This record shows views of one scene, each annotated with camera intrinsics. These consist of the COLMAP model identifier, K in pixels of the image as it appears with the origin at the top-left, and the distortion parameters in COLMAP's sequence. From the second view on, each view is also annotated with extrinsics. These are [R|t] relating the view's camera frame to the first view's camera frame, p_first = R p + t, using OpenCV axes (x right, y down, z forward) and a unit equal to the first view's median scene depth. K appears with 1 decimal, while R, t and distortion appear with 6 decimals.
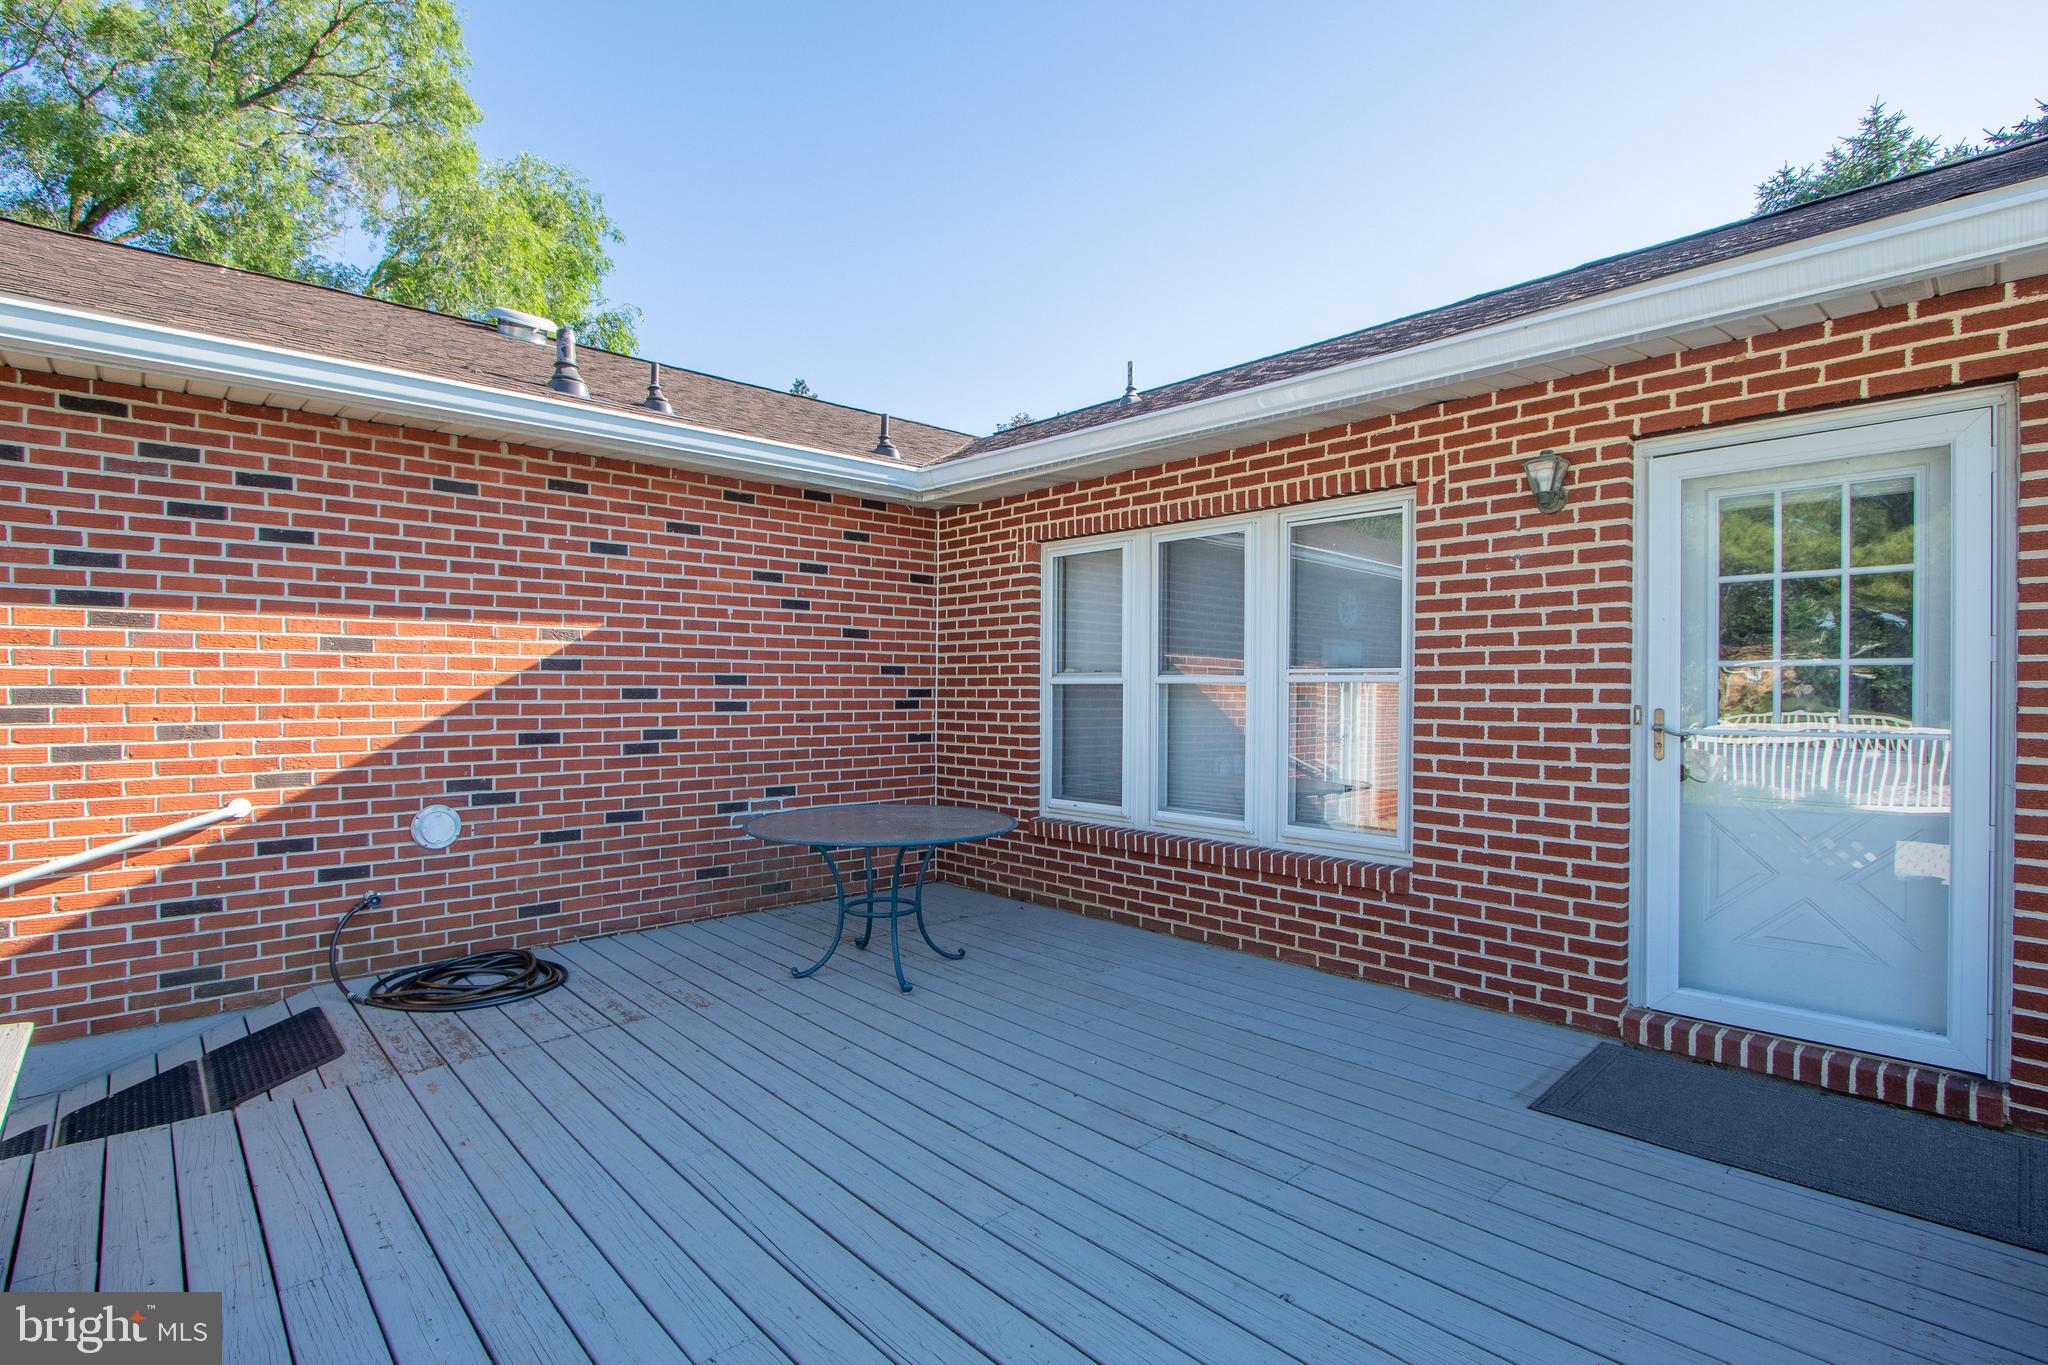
lens RADIAL K [[956.0, 0, 1032.1], [0, 956.0, 687.7], [0, 0, 1]] dist [-0.016305, 0.000815]
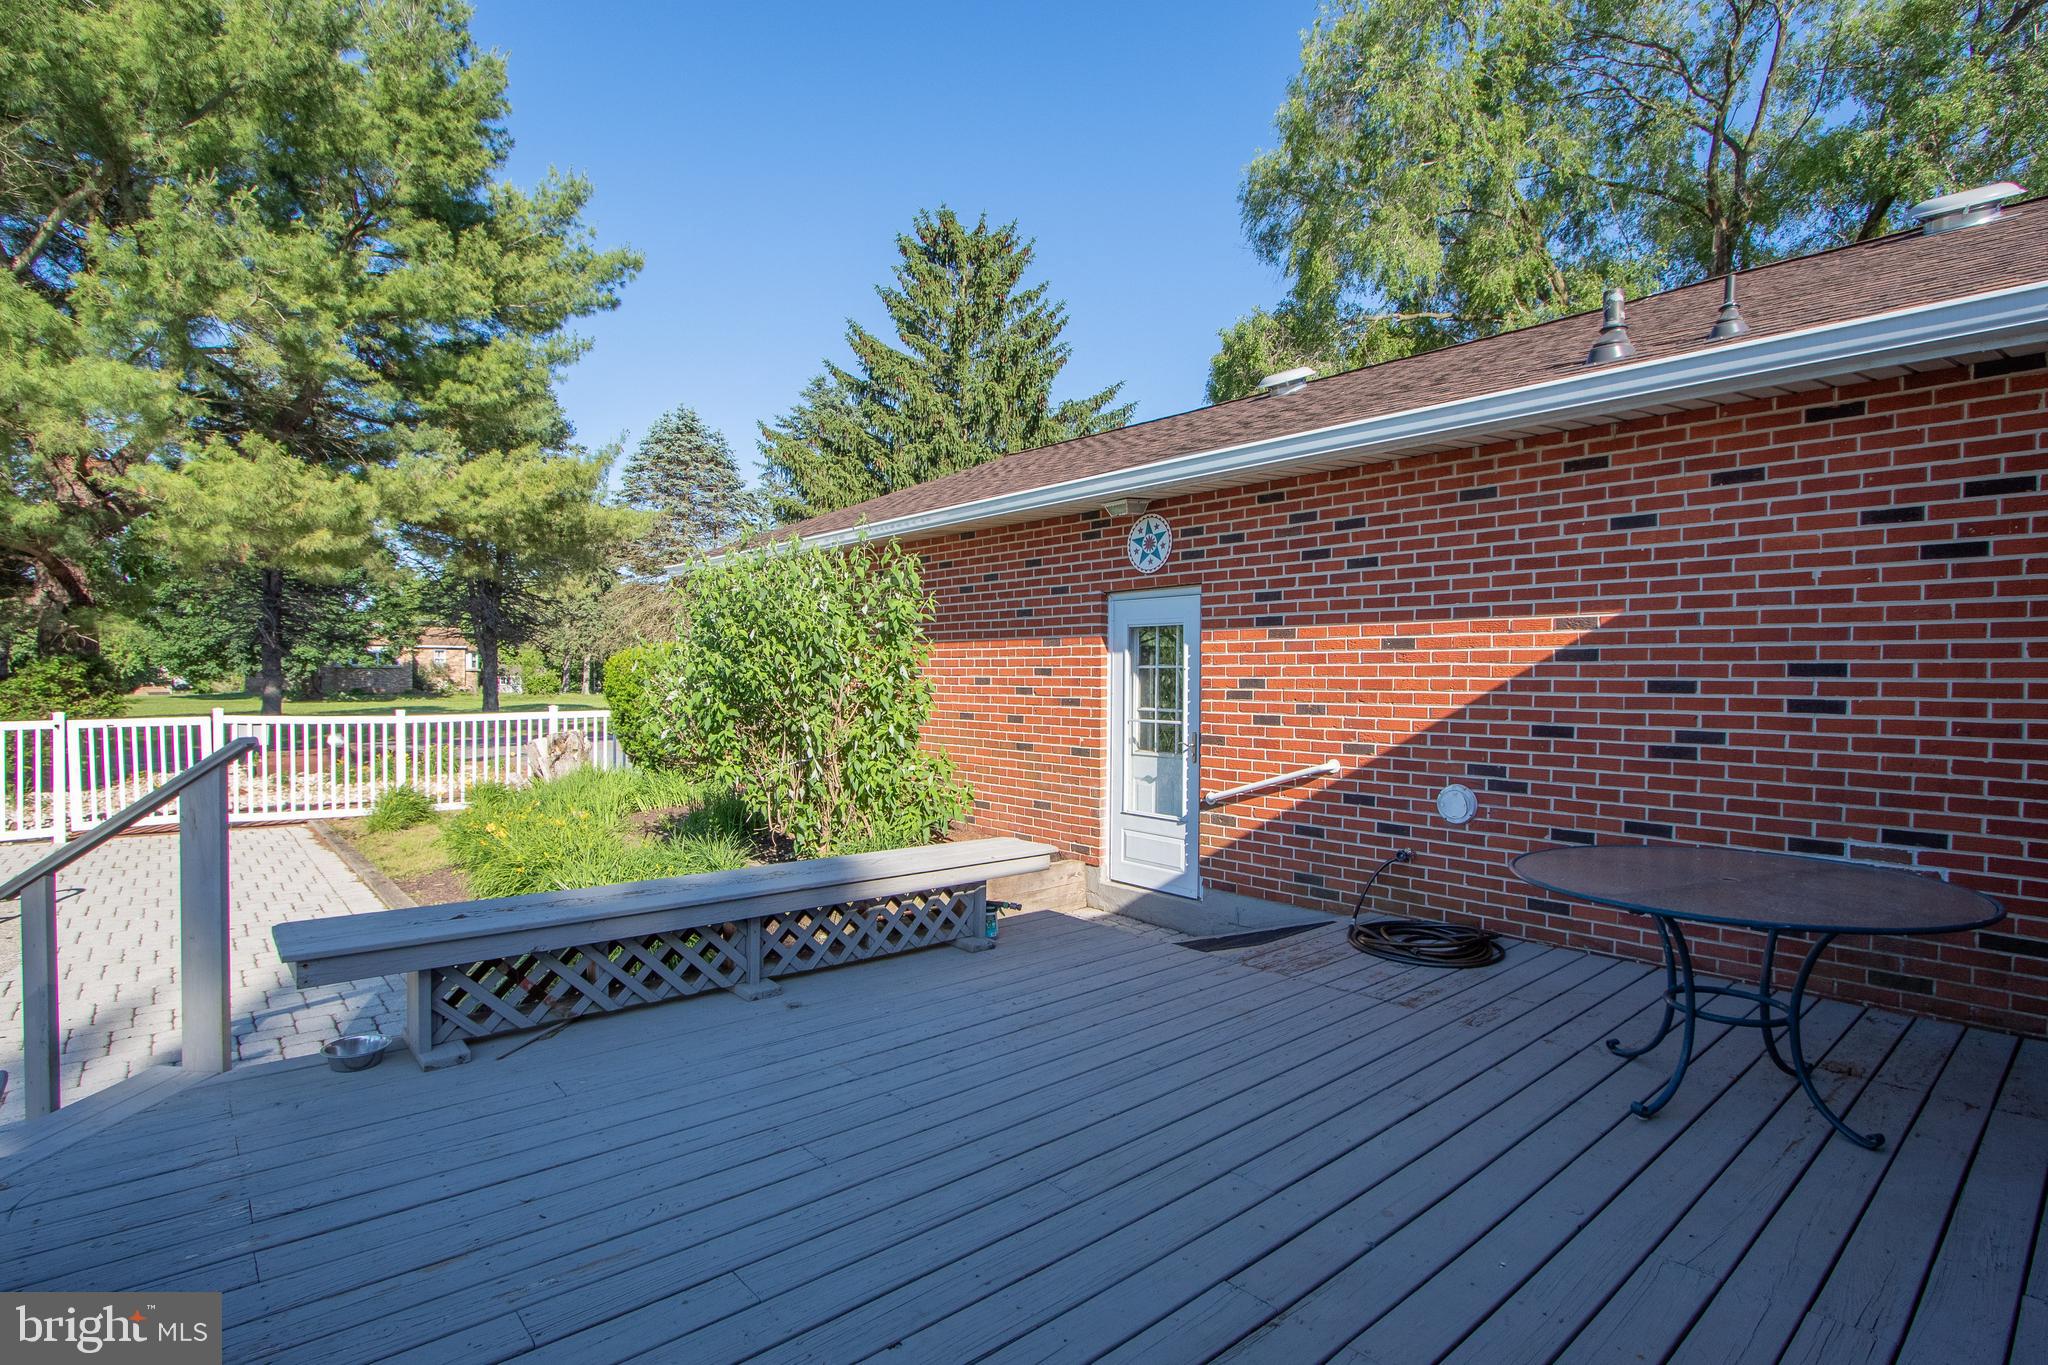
lens RADIAL K [[1007.3, 0, 1034.8], [0, 1007.3, 681.4], [0, 0, 1]] dist [-0.009654, -0.001175]
pose [[-0.020745, 0.003650, -0.999778, 0.580380], [-0.003986, 0.999985, 0.003734, 0.000177], [0.999777, 0.004062, -0.020731, 0.545337]]
